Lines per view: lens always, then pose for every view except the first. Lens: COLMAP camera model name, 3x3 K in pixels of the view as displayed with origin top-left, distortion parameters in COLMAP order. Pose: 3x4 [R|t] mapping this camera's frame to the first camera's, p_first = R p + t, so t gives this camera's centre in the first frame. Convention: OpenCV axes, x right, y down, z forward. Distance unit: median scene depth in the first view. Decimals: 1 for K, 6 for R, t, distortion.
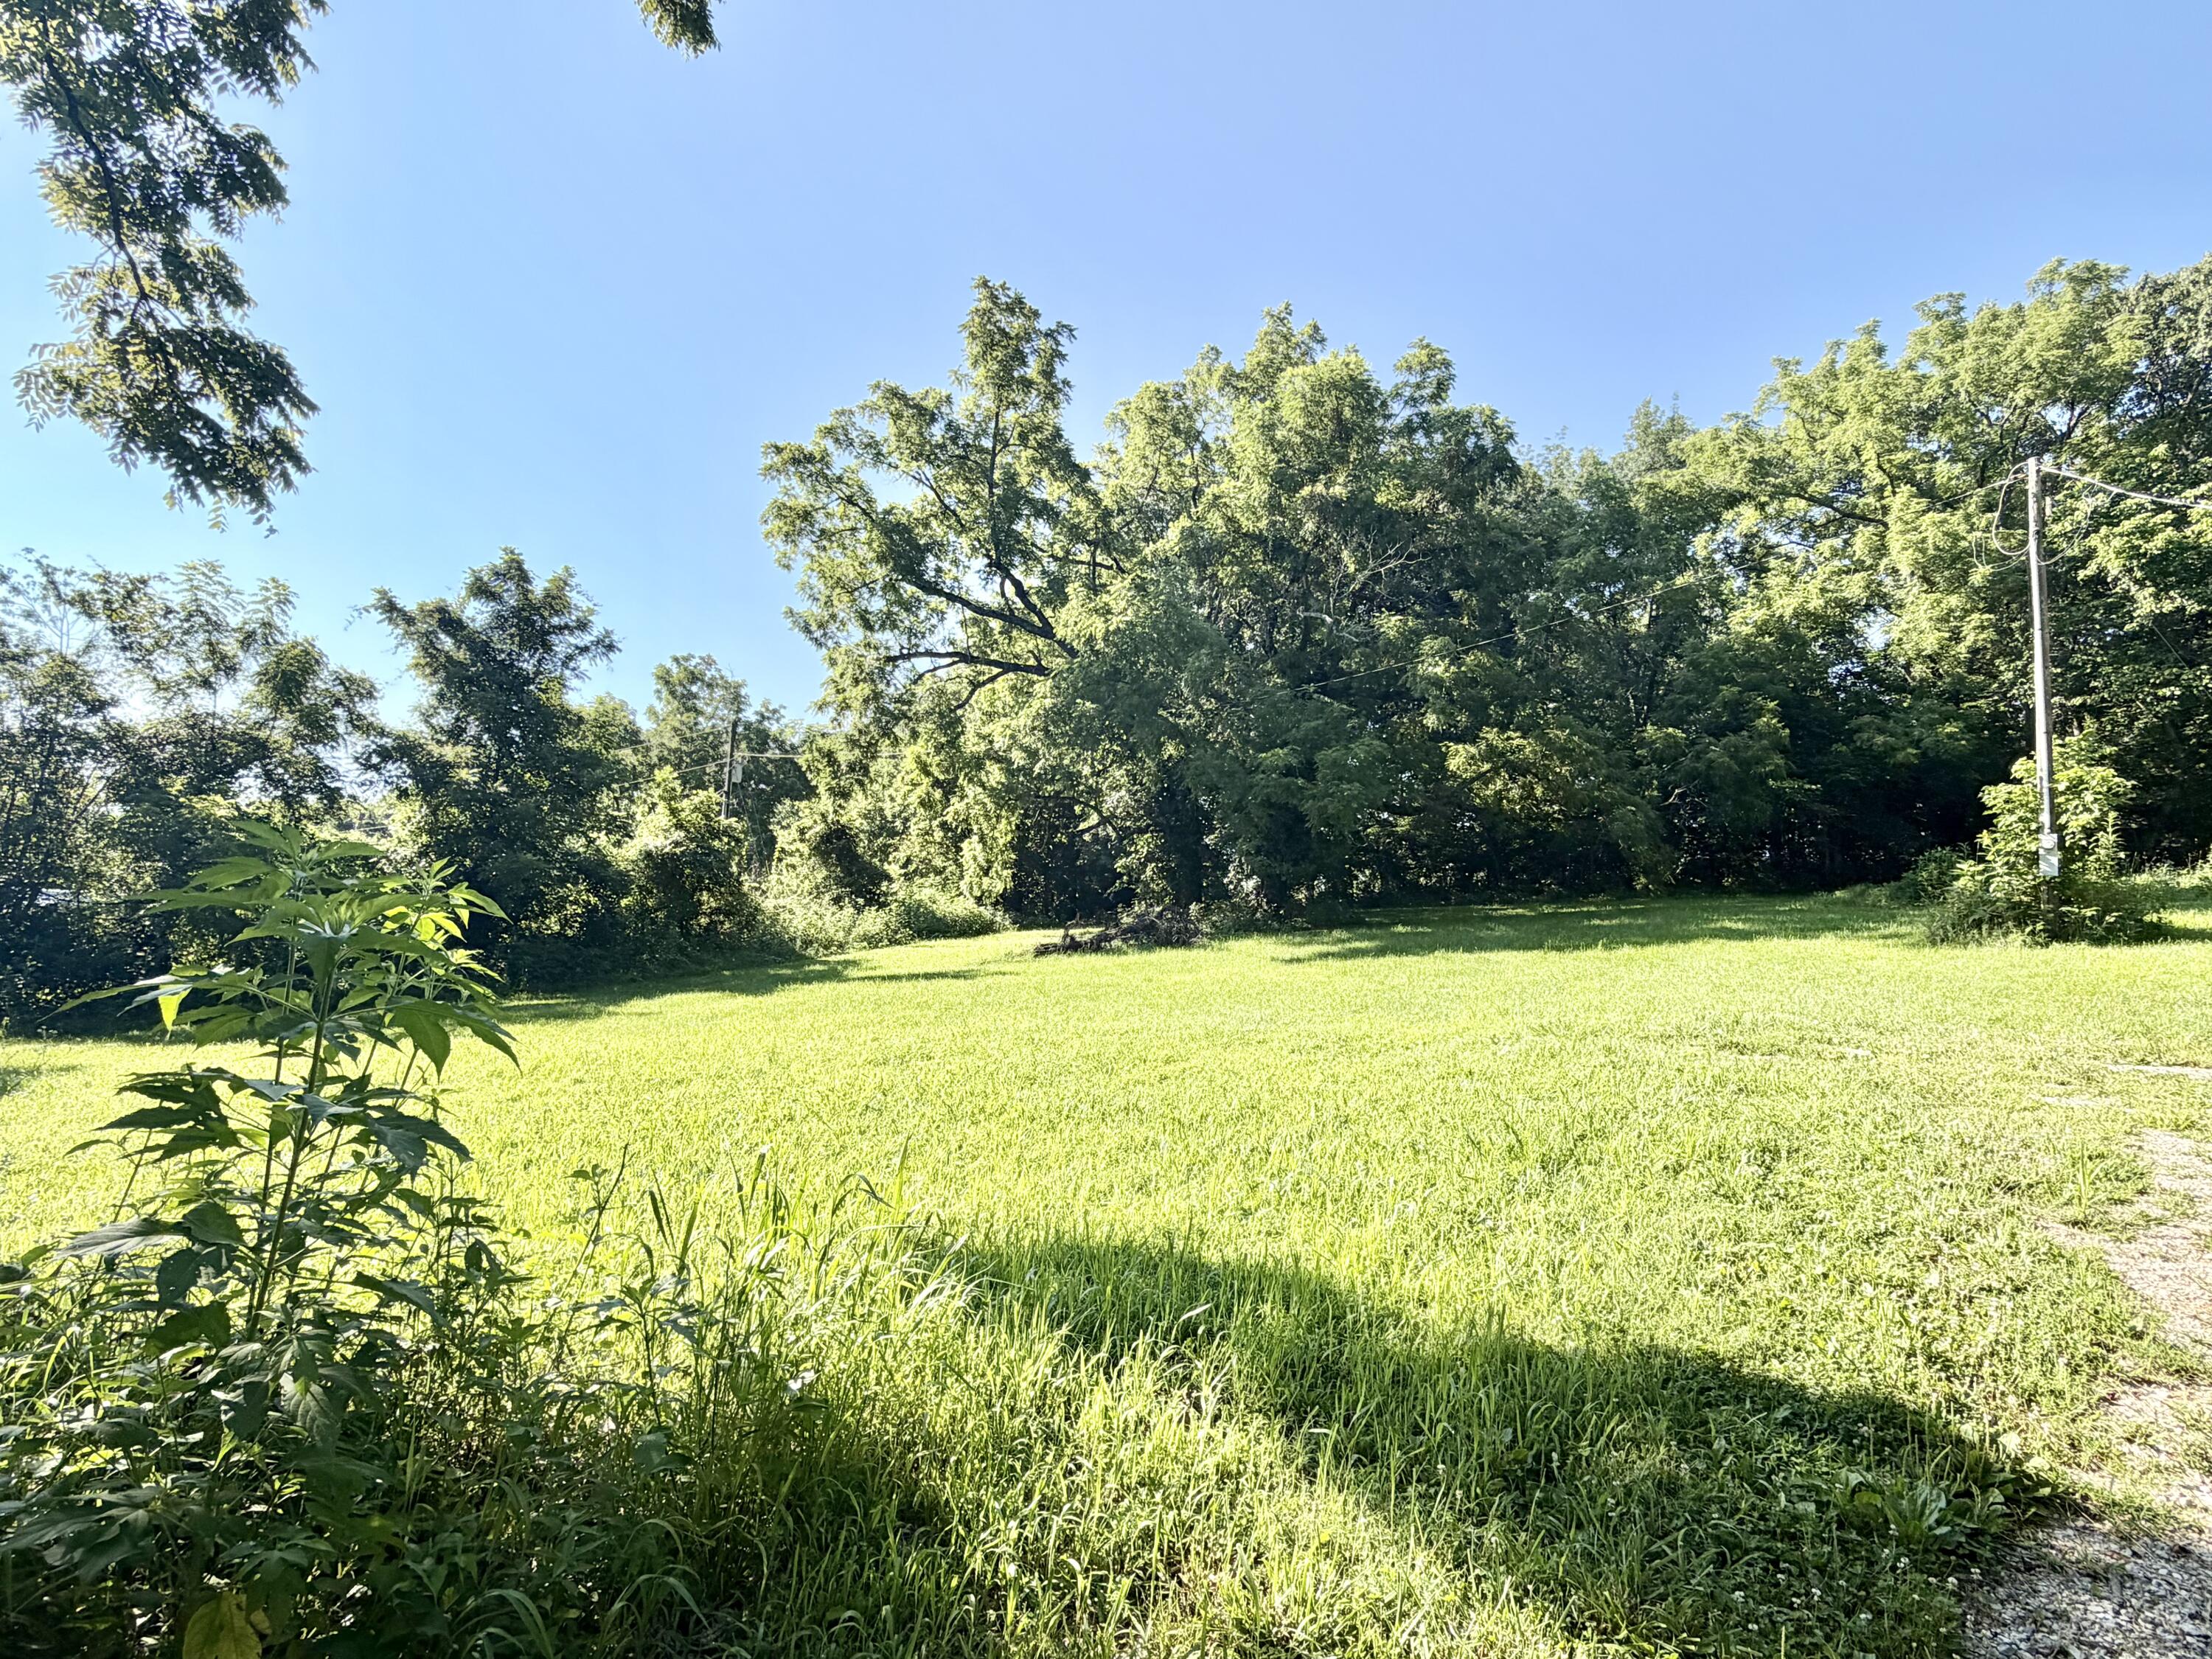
lens RADIAL K [[1150.9, 0, 1106.6], [0, 1150.9, 833.6], [0, 0, 1]] dist [-0.013110, 0.000271]
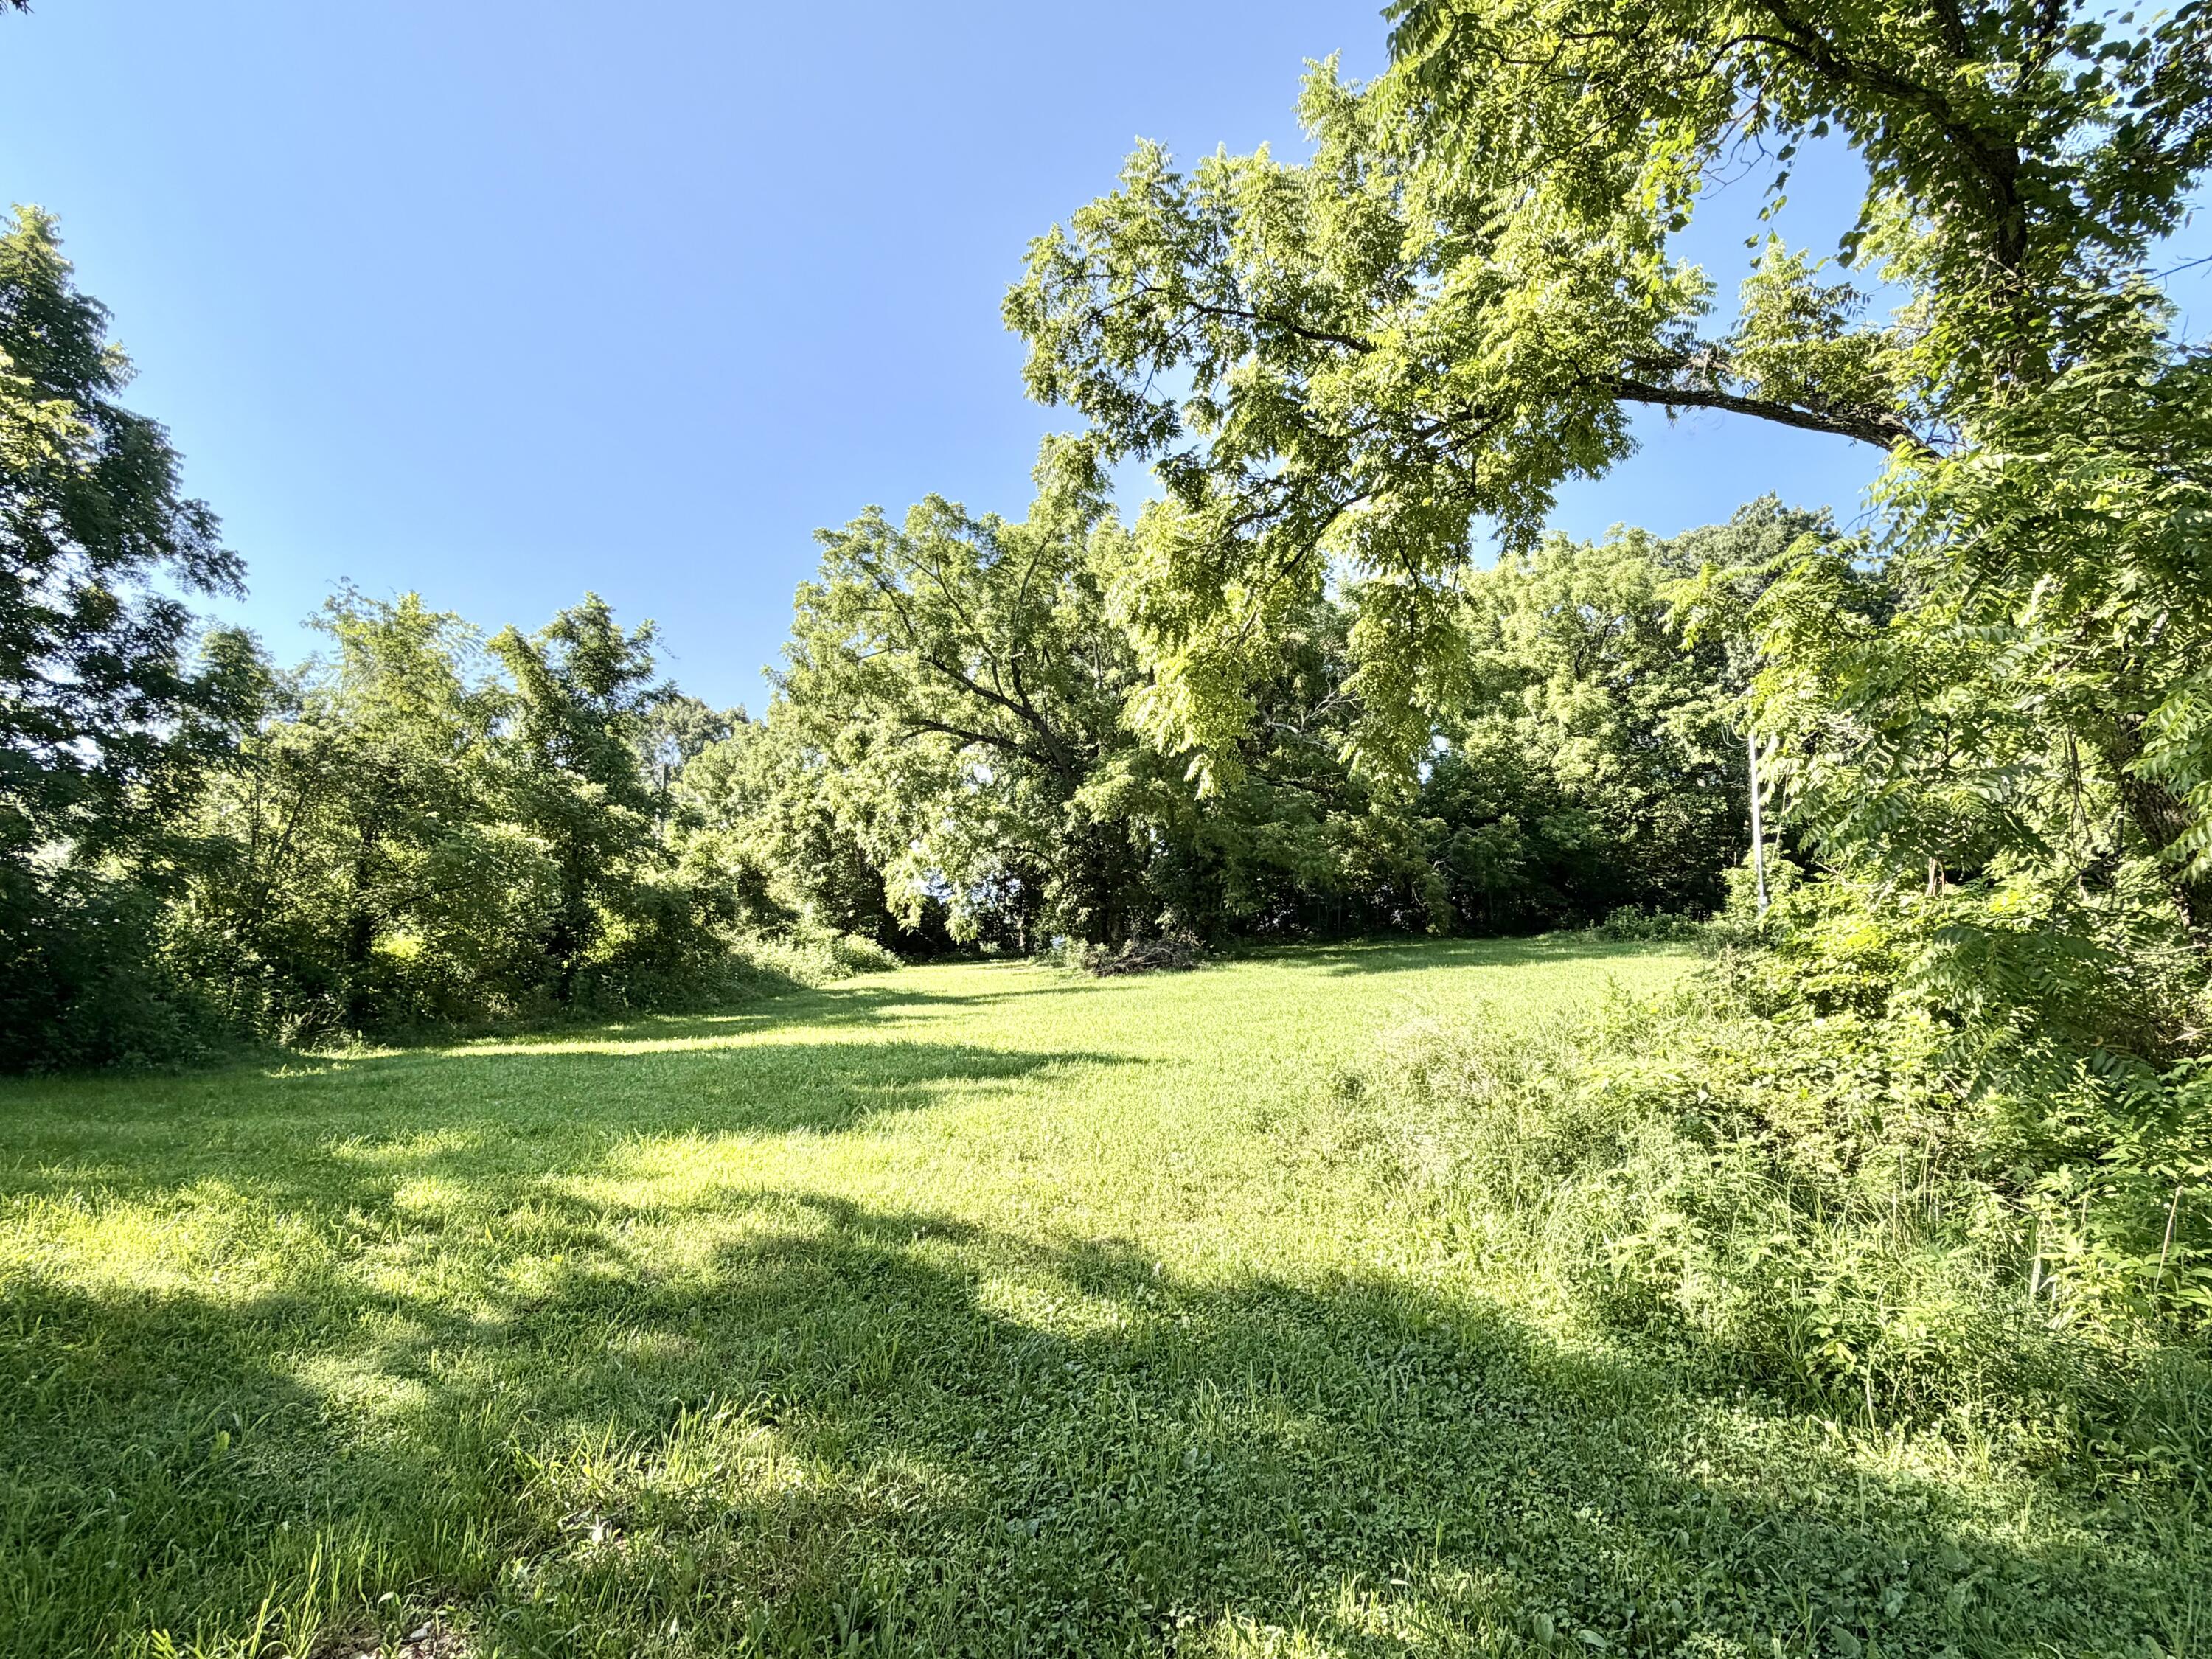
lens RADIAL K [[1150.9, 0, 1104.8], [0, 1150.9, 825.4], [0, 0, 1]] dist [-0.013110, 0.000271]
pose [[0.916460, 0.047187, 0.397335, -0.494707], [-0.025599, 0.997902, -0.059464, 0.012923], [-0.399308, 0.044325, 0.915745, -0.146029]]
